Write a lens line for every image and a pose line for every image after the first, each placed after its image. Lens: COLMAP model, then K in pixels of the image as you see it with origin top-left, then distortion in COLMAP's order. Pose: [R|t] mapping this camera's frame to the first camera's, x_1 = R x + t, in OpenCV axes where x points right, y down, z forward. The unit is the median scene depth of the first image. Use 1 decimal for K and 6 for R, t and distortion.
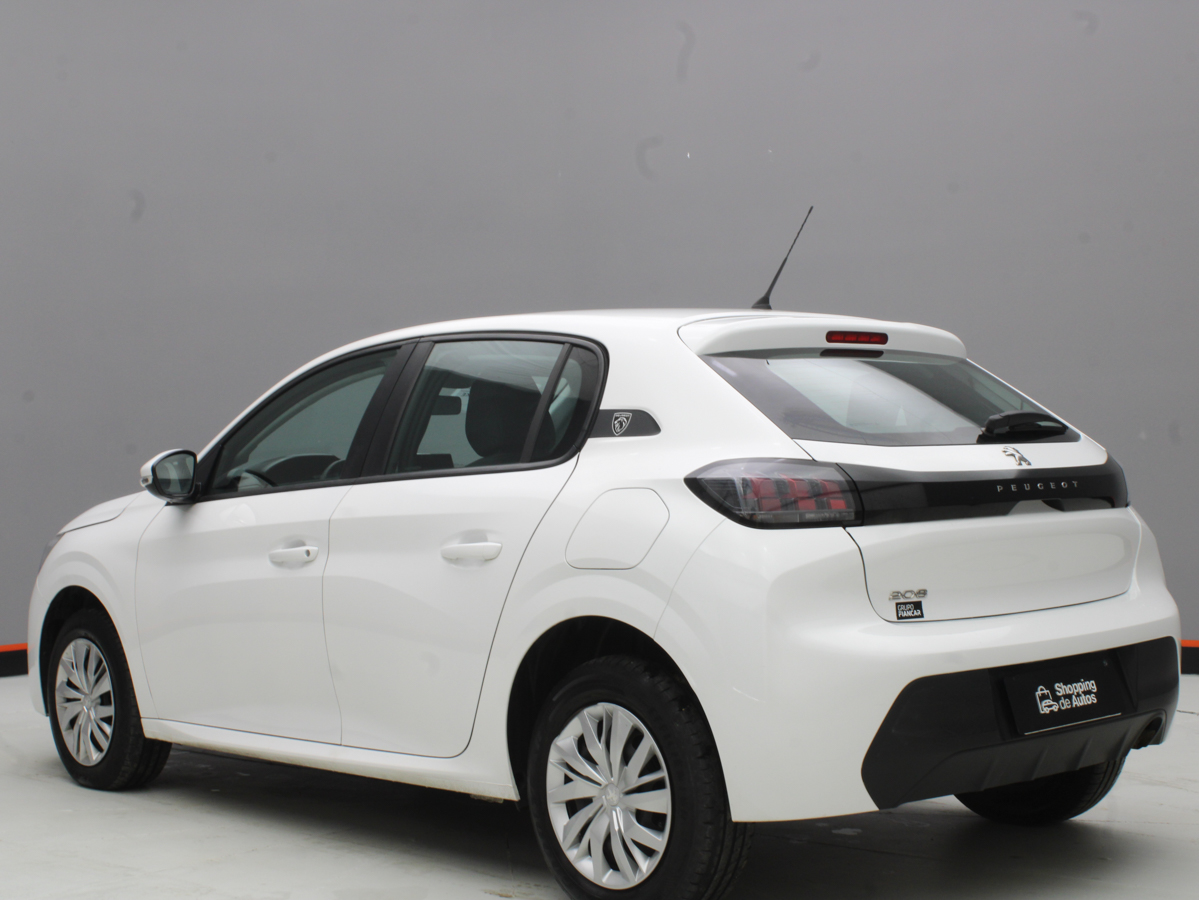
lens RADIAL K [[1827.6, 0, 599.5], [0, 1827.6, 450.0], [0, 0, 1]] dist [-0.039146, 0.049955]
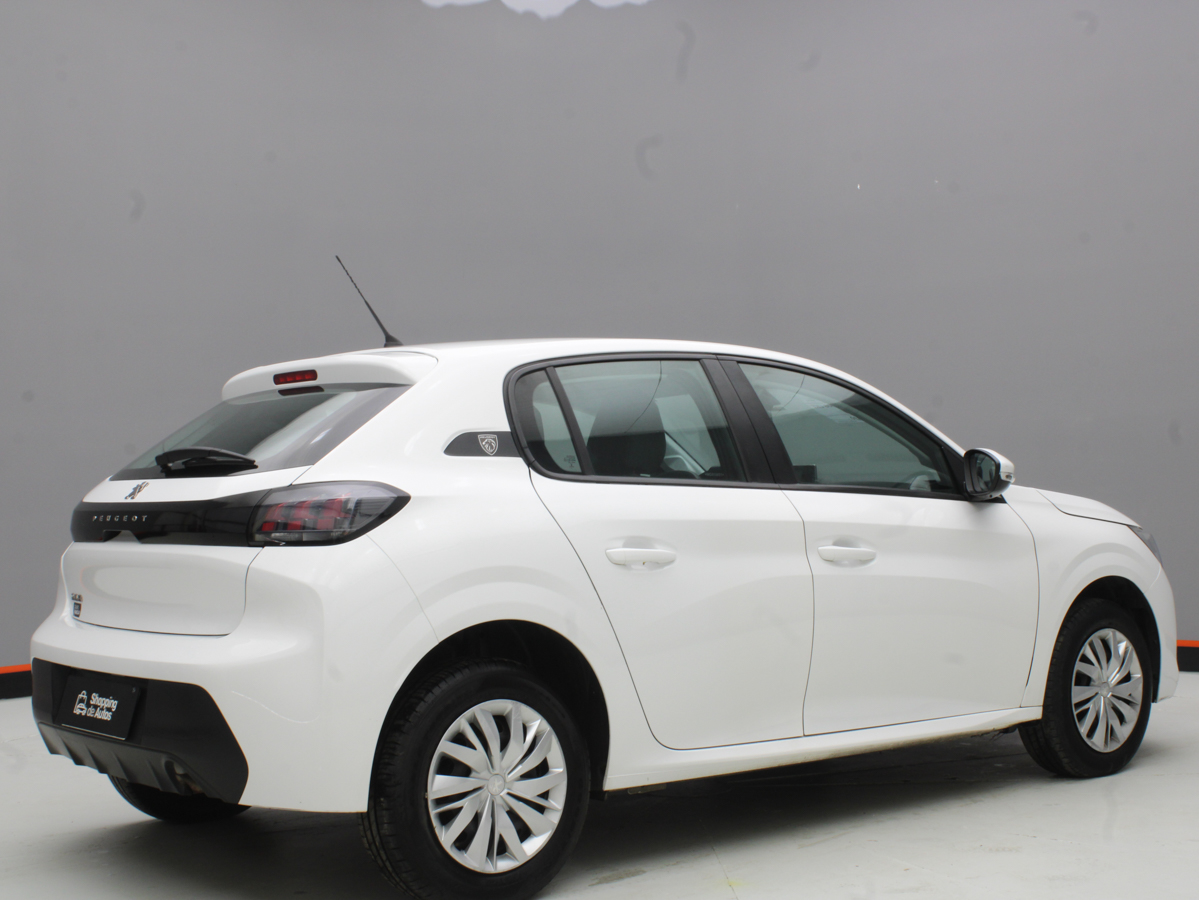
lens RADIAL K [[1707.7, 0, 599.5], [0, 1707.7, 450.0], [0, 0, 1]] dist [-0.042568, -0.017037]
pose [[-0.033745, 0.005327, -0.999416, 1.301043], [0.024307, 0.999694, 0.004508, -0.019866], [0.999135, -0.024140, -0.033864, 1.360860]]
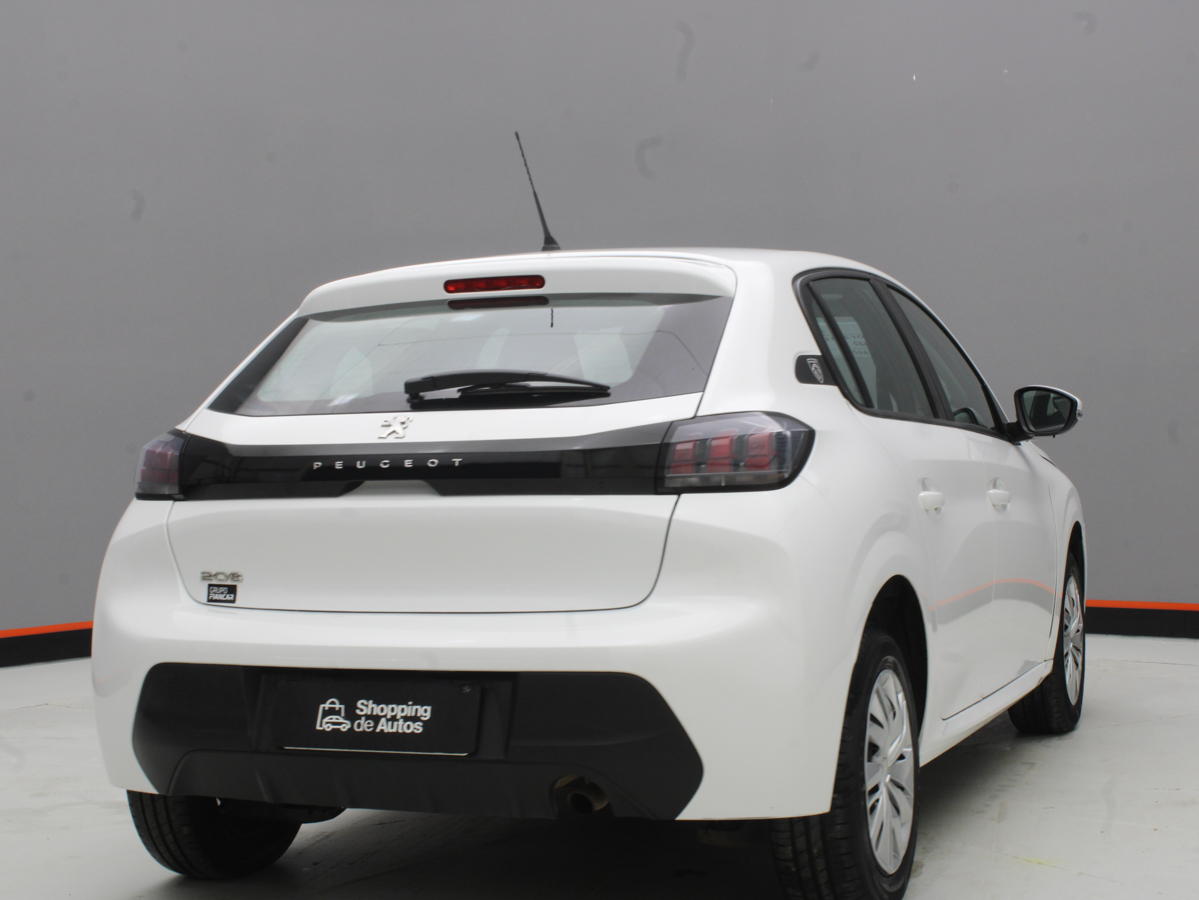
lens RADIAL K [[1973.9, 0, 599.5], [0, 1973.9, 450.0], [0, 0, 1]] dist [-0.034859, 0.056445]
pose [[0.449072, 0.023464, -0.893188, 1.114457], [0.017473, 0.999233, 0.035034, -0.016729], [0.893325, -0.031339, 0.448317, 0.698806]]
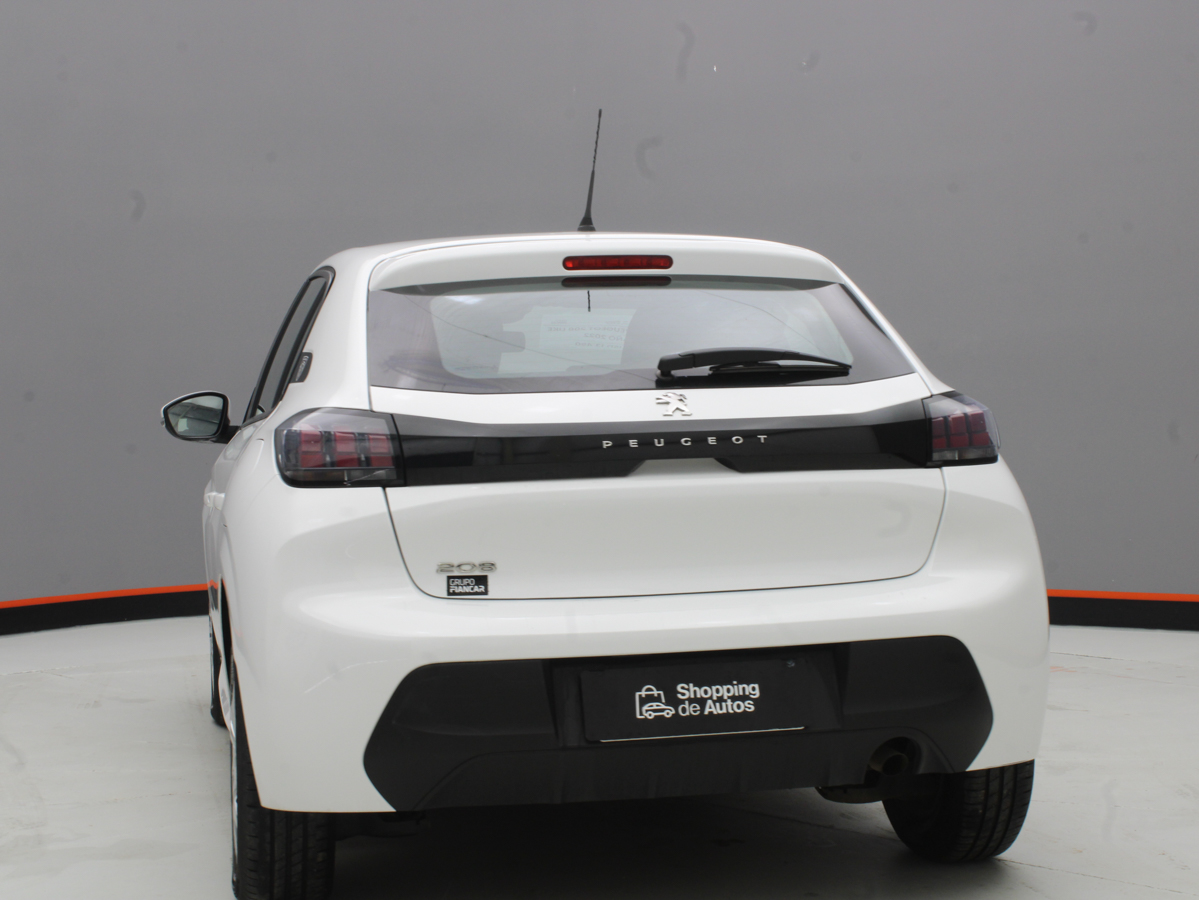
lens RADIAL K [[1973.9, 0, 599.5], [0, 1973.9, 450.0], [0, 0, 1]] dist [-0.034859, 0.056445]
pose [[0.867484, 0.013202, -0.497290, 0.660934], [0.006178, 0.999285, 0.037307, -0.009715], [0.497427, -0.035436, 0.866782, 0.221322]]
